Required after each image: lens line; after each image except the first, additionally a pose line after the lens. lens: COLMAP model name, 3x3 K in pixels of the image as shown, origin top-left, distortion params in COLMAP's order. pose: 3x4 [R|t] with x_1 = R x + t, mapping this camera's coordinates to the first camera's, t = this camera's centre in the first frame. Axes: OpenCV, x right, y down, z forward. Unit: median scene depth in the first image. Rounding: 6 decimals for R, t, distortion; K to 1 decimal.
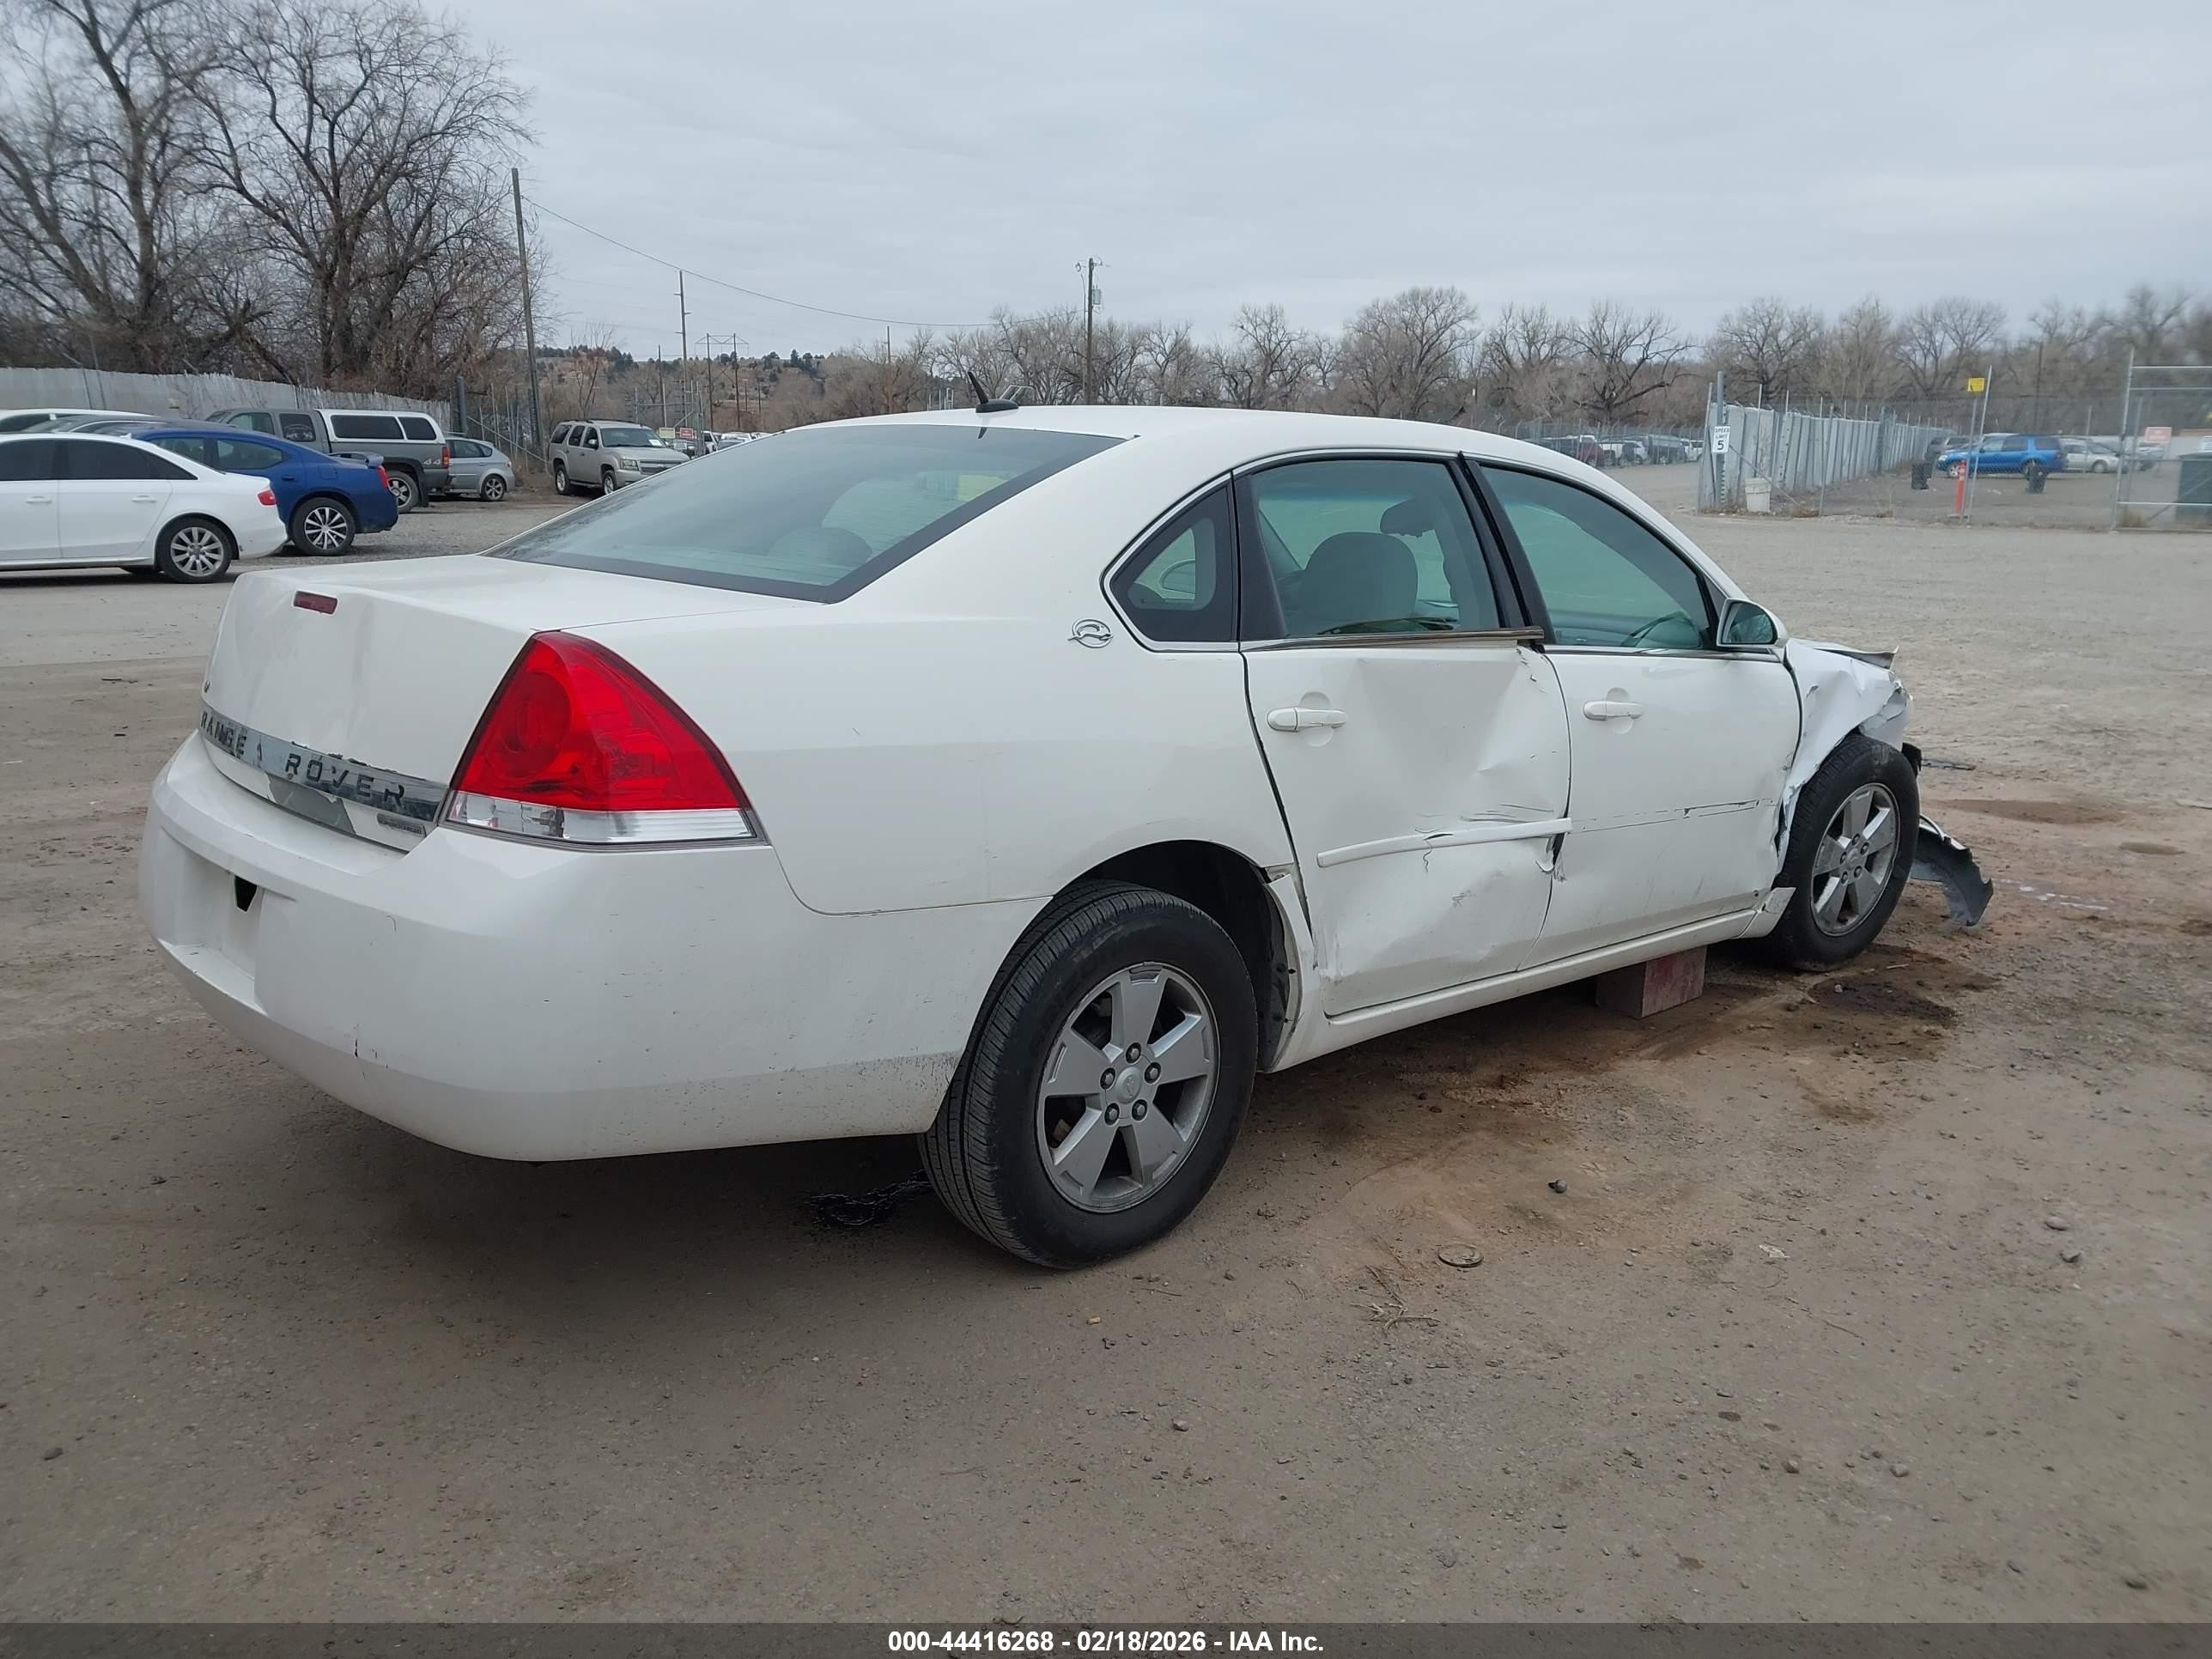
lens RADIAL K [[1717.1, 0, 1101.2], [0, 1717.1, 809.6], [0, 0, 1]] dist [0.043620, -0.041110]
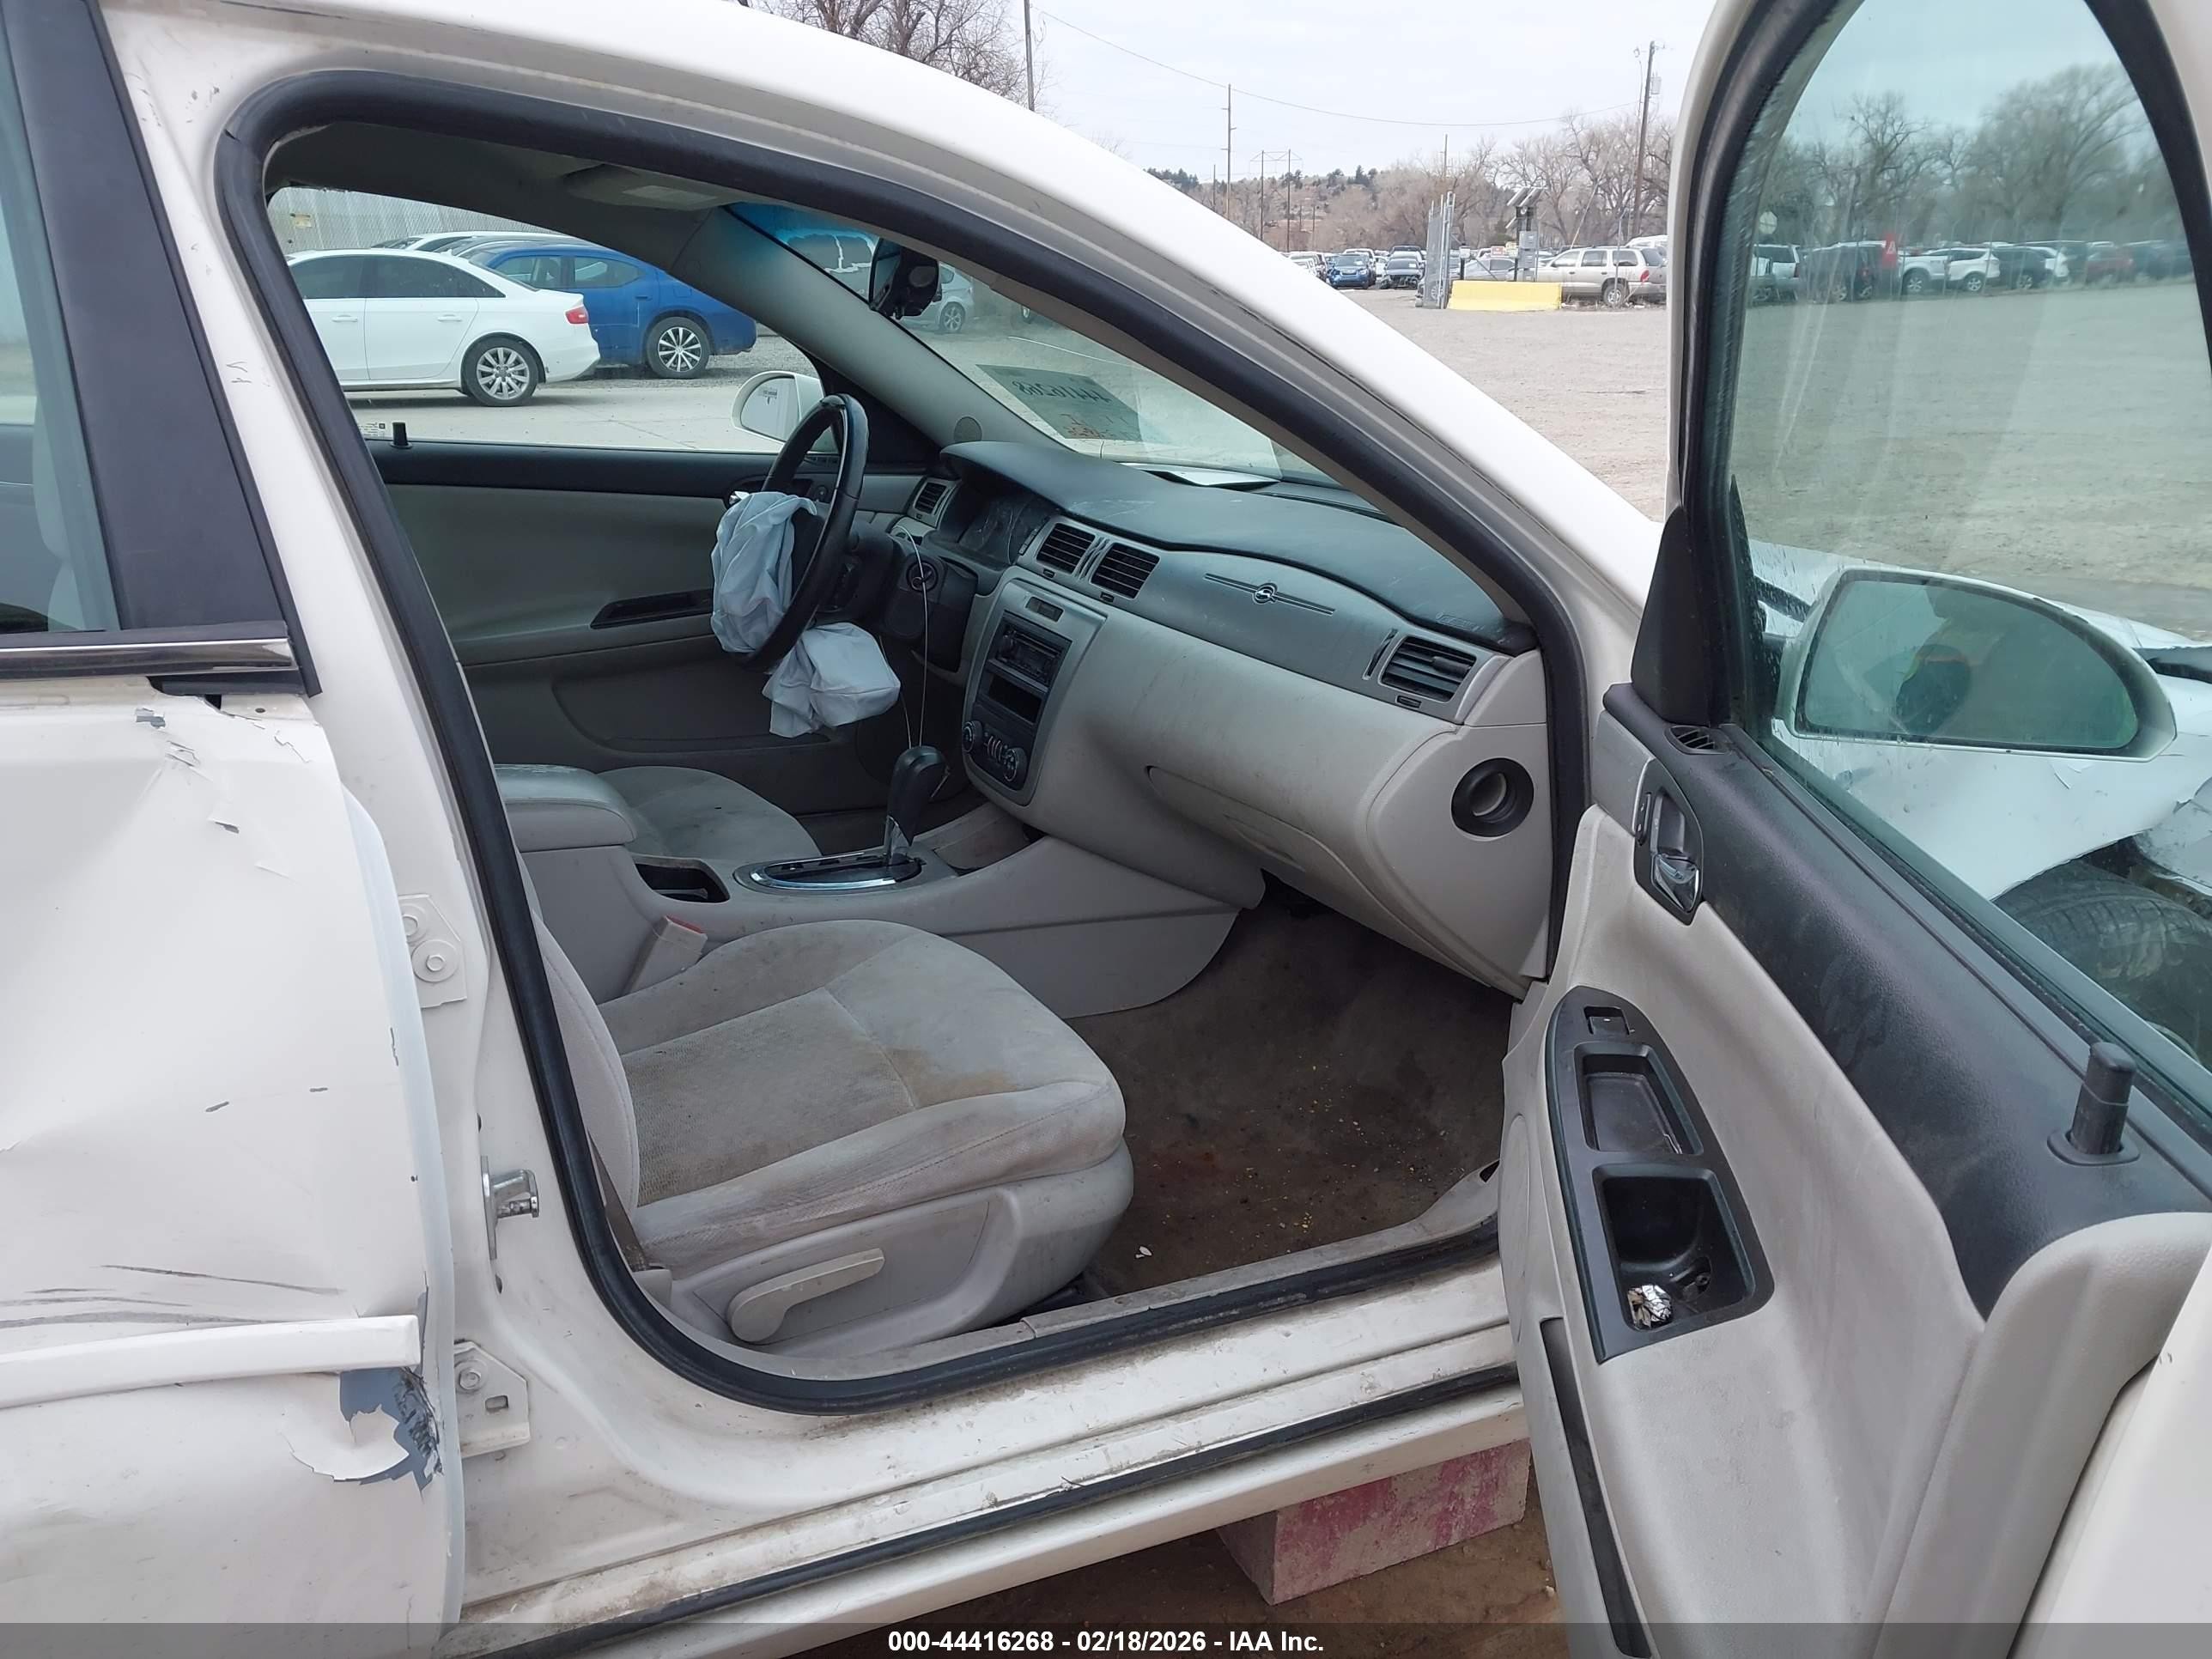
lens RADIAL K [[1717.1, 0, 1108.6], [0, 1717.1, 837.5], [0, 0, 1]] dist [0.043620, -0.041110]
pose [[0.954019, 0.082037, -0.288302, 0.094347], [-0.049698, 0.991797, 0.117764, -0.023014], [0.295599, -0.098021, 0.950270, 0.161682]]
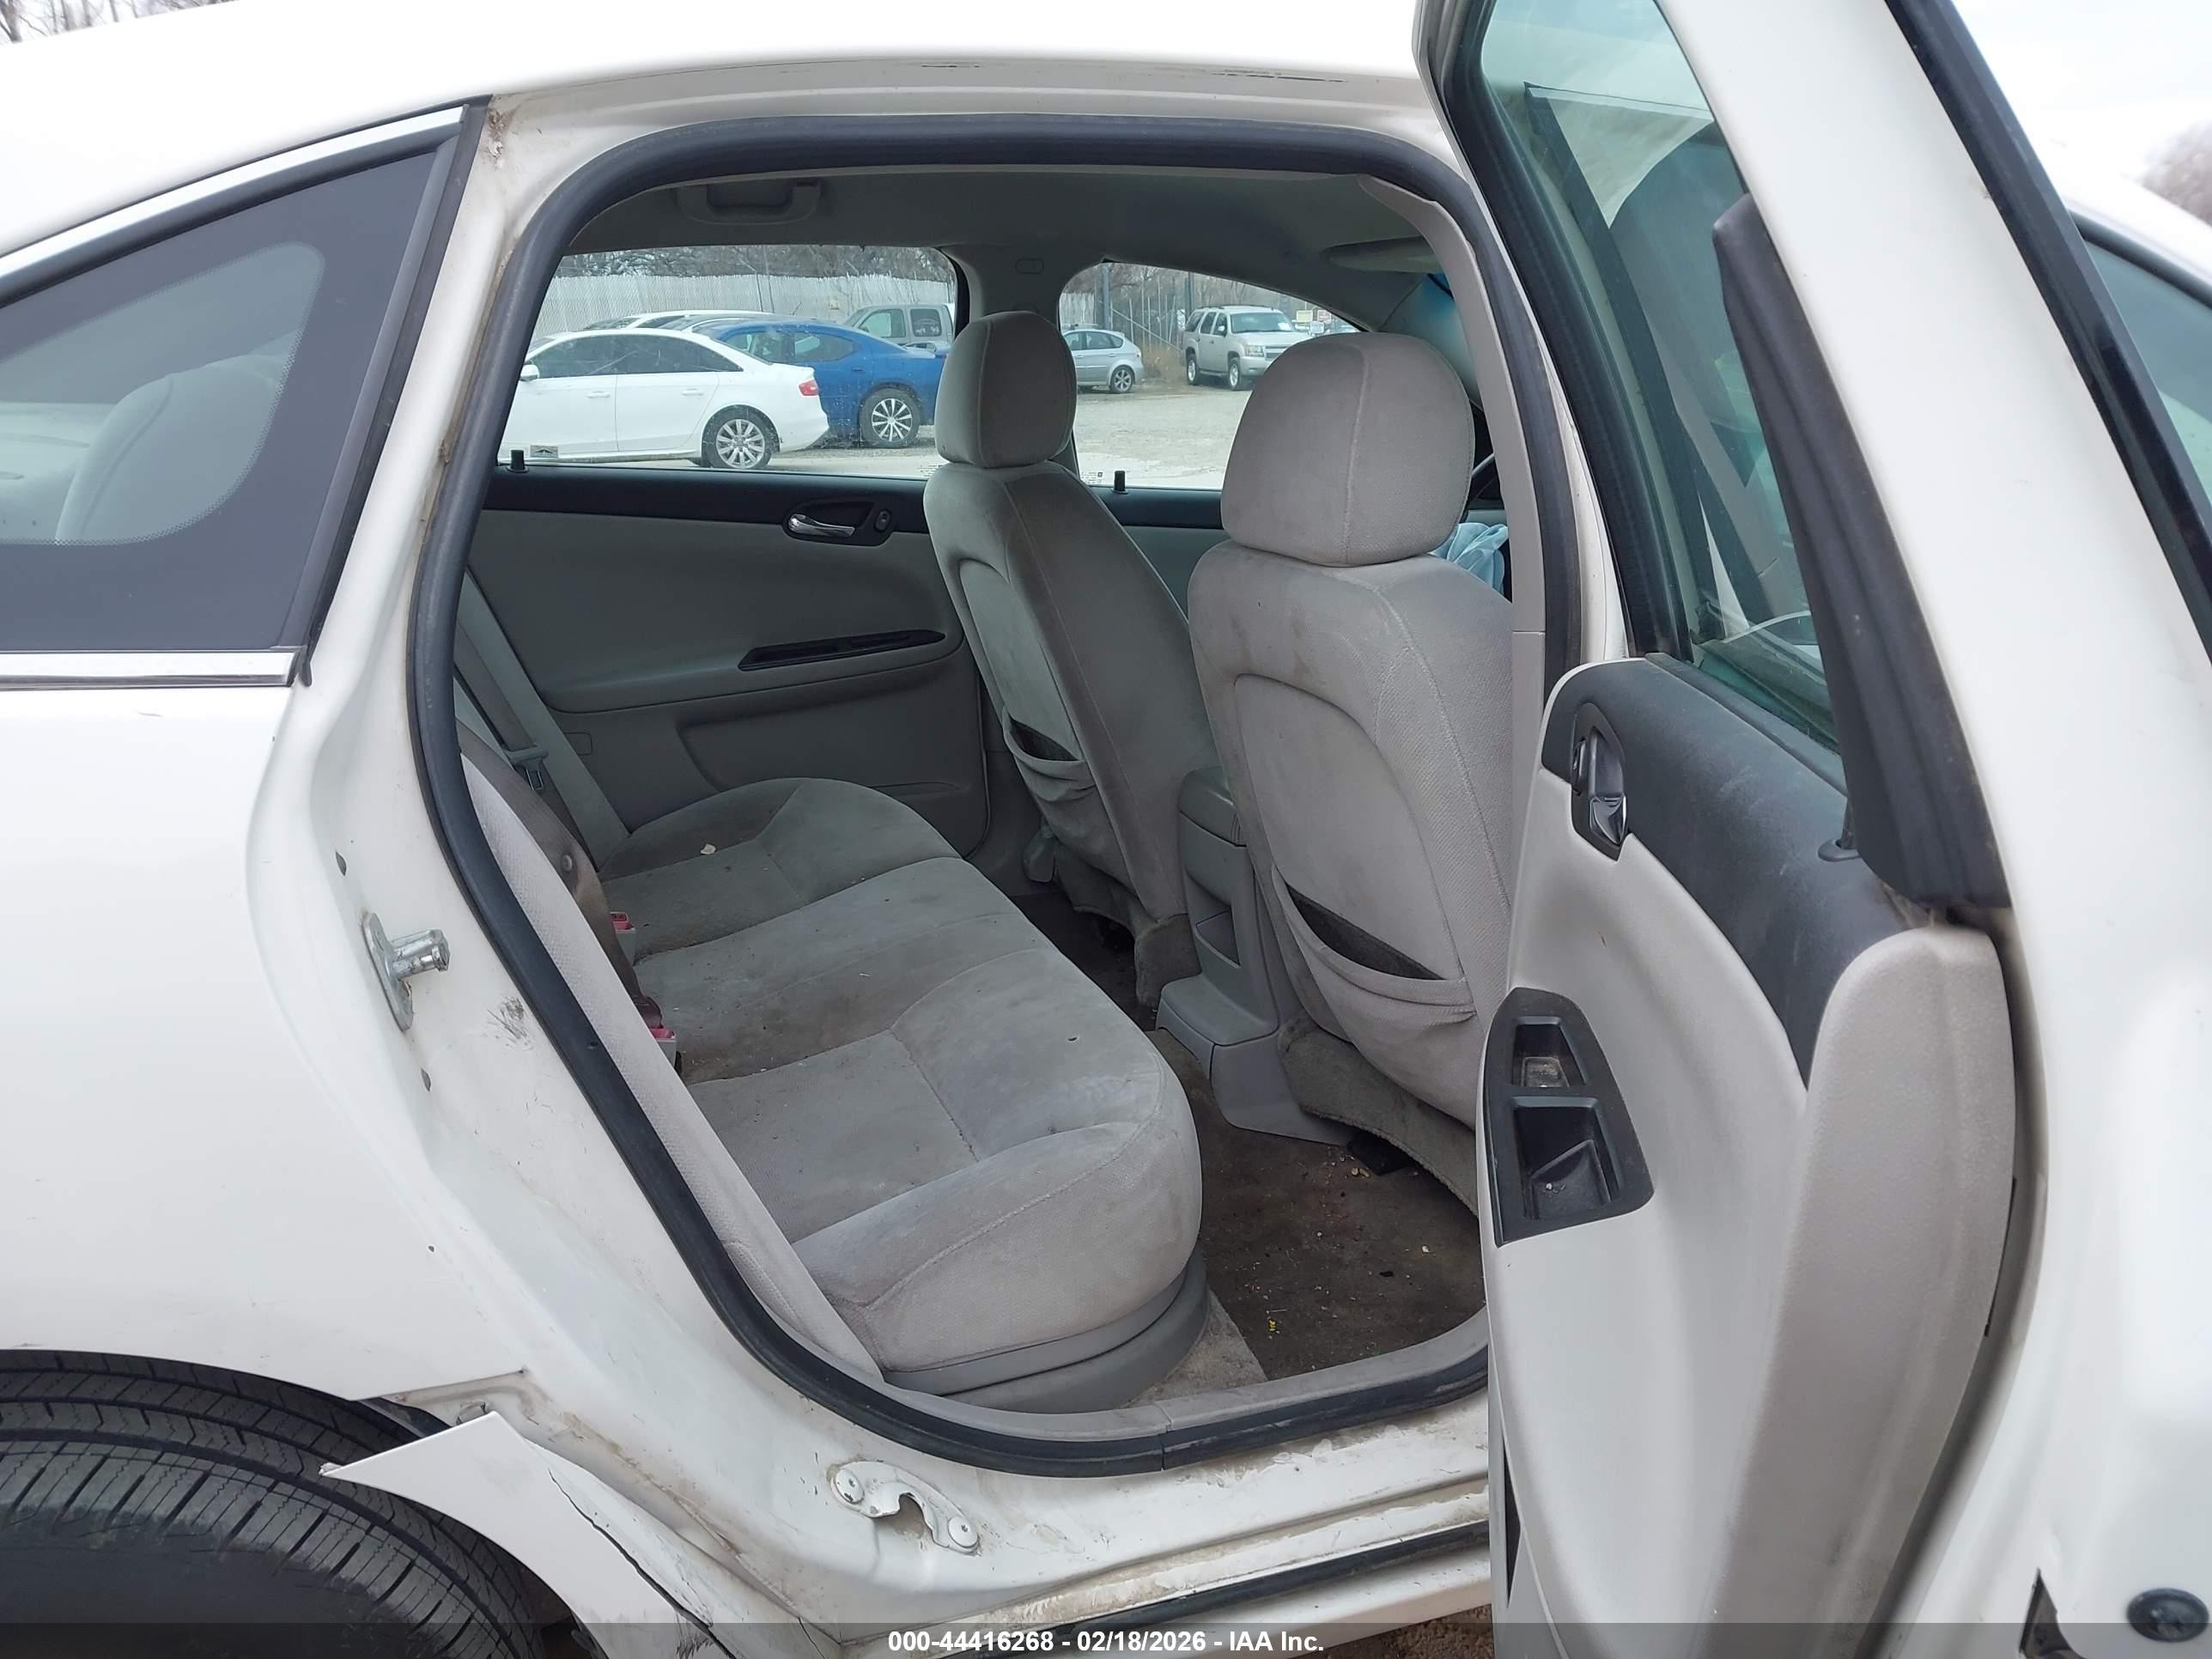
lens RADIAL K [[1717.1, 0, 1101.3], [0, 1717.1, 844.3], [0, 0, 1]] dist [0.043620, -0.041110]
pose [[0.927900, 0.076747, -0.364844, 0.055444], [-0.047010, 0.994857, 0.089716, -0.017015], [0.369853, -0.066096, 0.926736, 0.132097]]
